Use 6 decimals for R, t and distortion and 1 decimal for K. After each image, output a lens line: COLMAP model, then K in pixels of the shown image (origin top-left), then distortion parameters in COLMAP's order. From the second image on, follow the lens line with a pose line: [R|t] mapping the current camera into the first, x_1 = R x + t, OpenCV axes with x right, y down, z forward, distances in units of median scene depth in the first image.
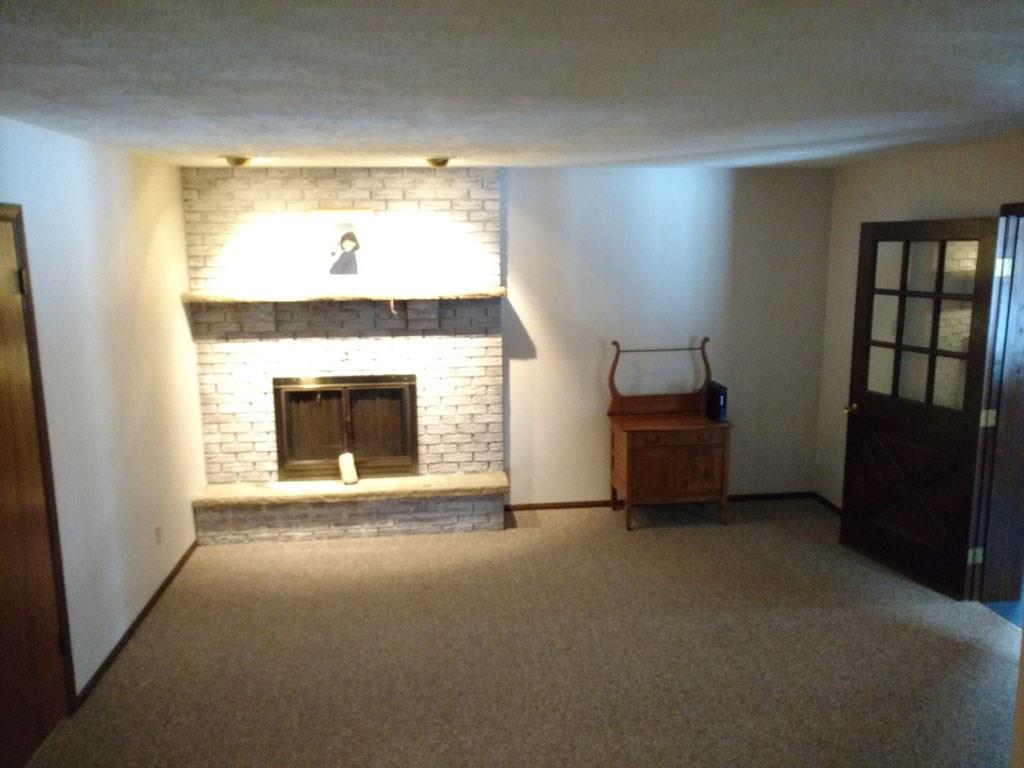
lens RADIAL K [[807.9, 0, 512.8], [0, 807.9, 382.4], [0, 0, 1]] dist [0.024645, -0.011510]
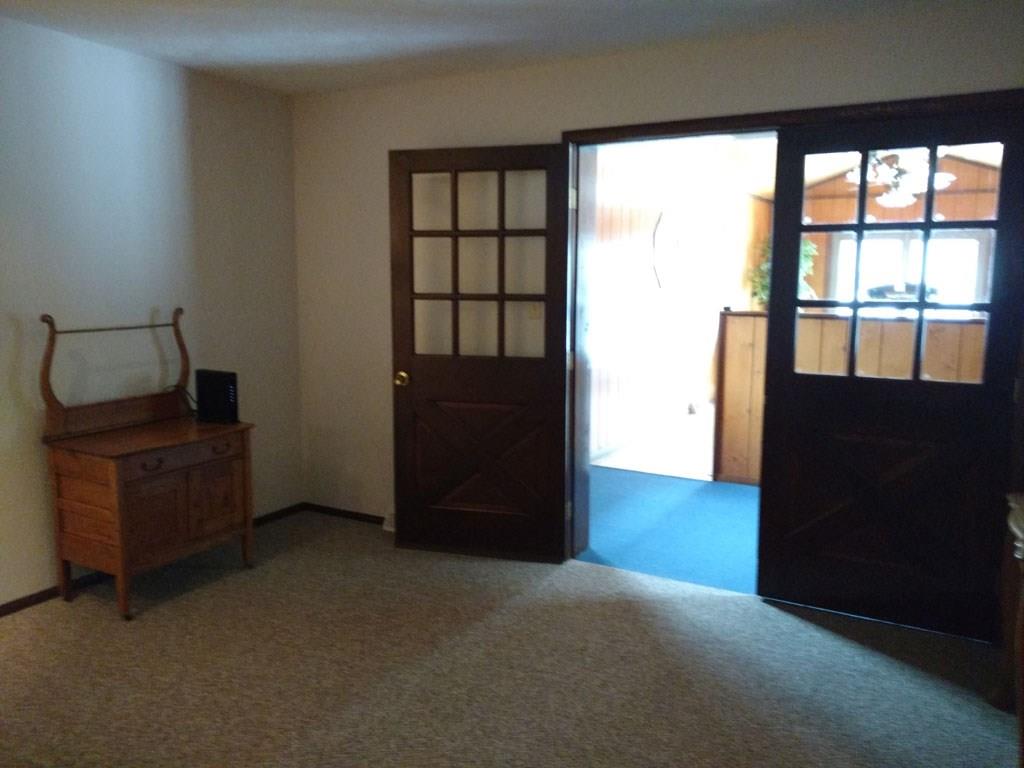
lens RADIAL K [[807.9, 0, 513.6], [0, 807.9, 389.3], [0, 0, 1]] dist [0.024645, -0.011510]
pose [[0.584313, -0.102341, 0.805050, -0.161373], [0.133130, 0.990665, 0.029310, 0.031463], [-0.800534, 0.090051, 0.592483, 0.391126]]
